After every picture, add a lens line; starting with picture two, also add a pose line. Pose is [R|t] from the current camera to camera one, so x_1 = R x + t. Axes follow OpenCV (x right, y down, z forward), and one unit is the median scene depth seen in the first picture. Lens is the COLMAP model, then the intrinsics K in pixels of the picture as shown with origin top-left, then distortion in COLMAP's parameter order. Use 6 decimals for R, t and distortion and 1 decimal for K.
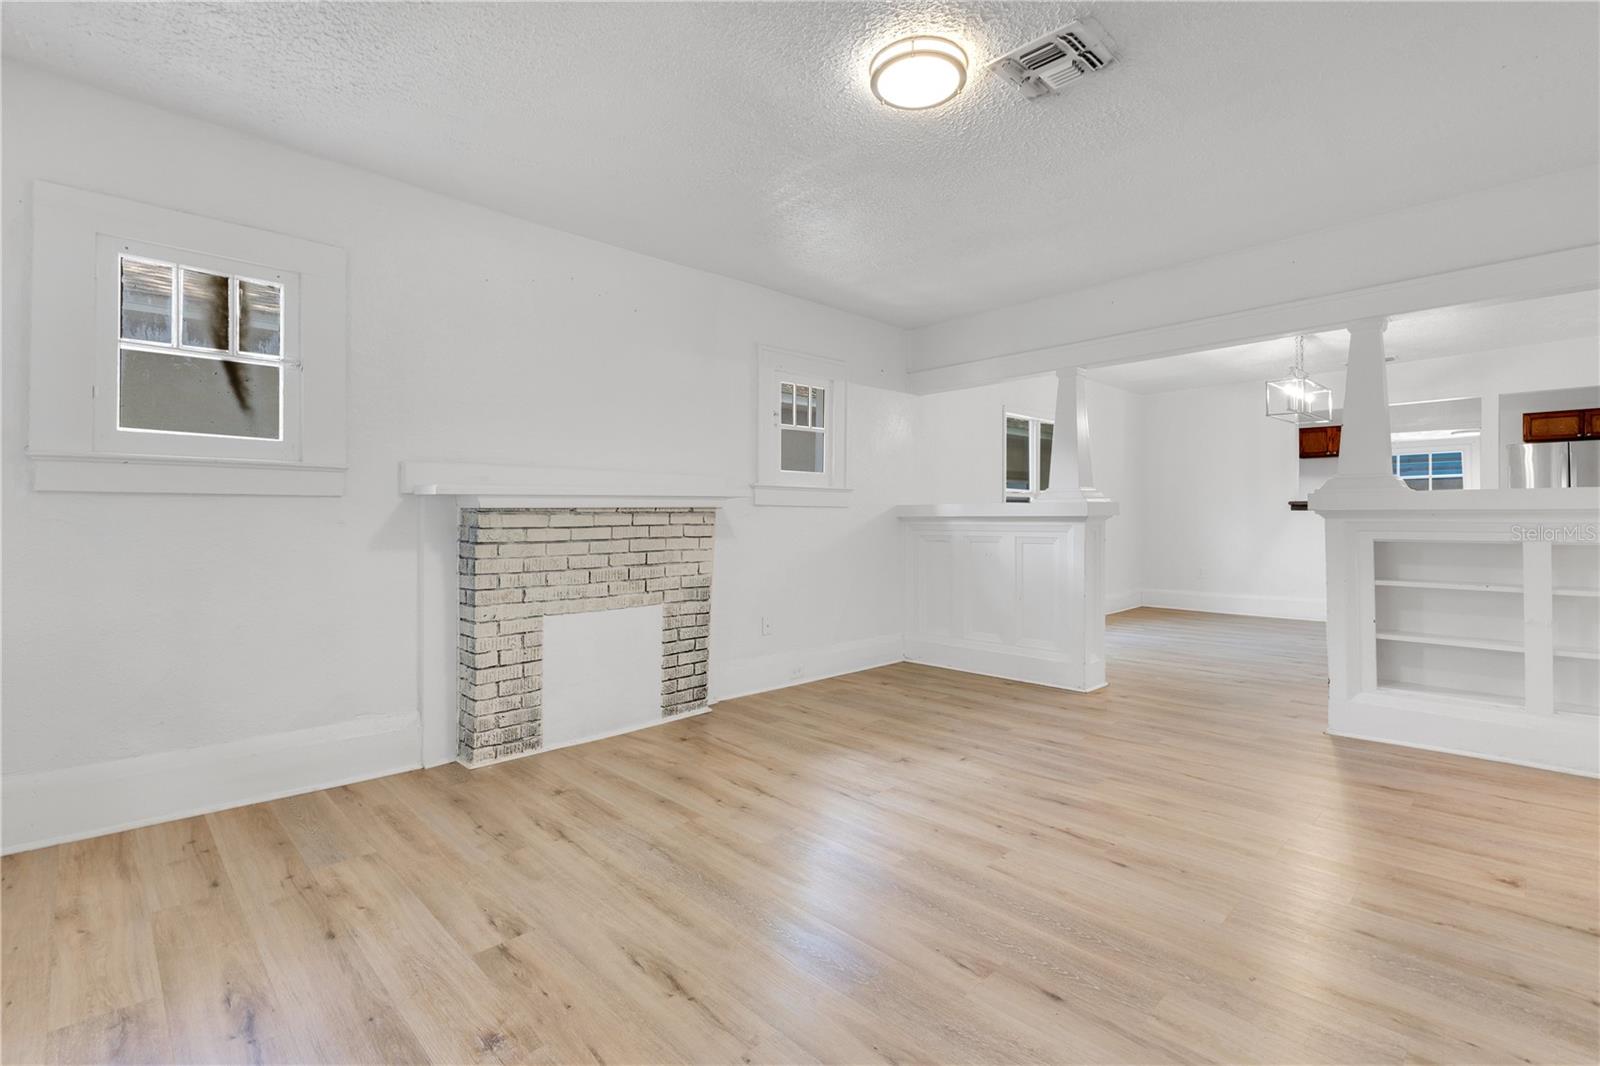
lens RADIAL K [[726.8, 0, 795.4], [0, 726.8, 504.3], [0, 0, 1]] dist [-0.000265, -0.000143]
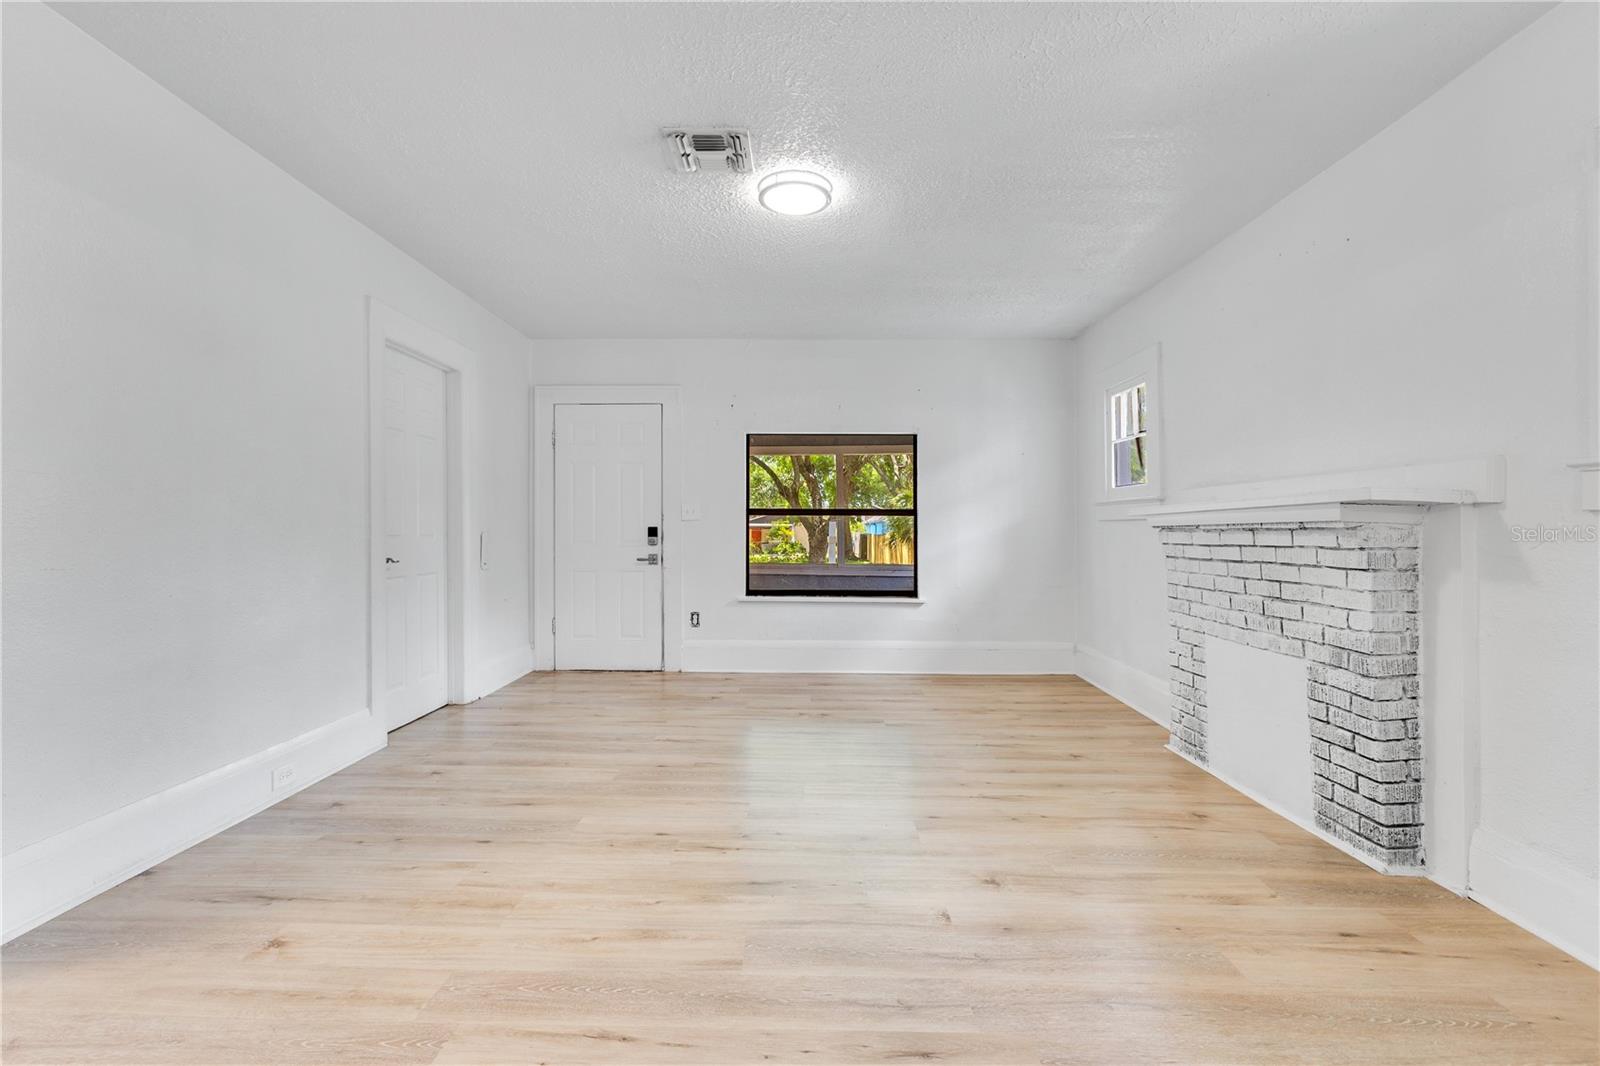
lens RADIAL K [[704.7, 0, 835.9], [0, 704.7, 533.6], [0, 0, 1]] dist [0.003791, 0.000039]
pose [[-0.661606, 0.000314, -0.749851, 0.711124], [0.005659, 0.999974, -0.004575, 0.018095], [0.749830, -0.007270, -0.661591, 1.258460]]
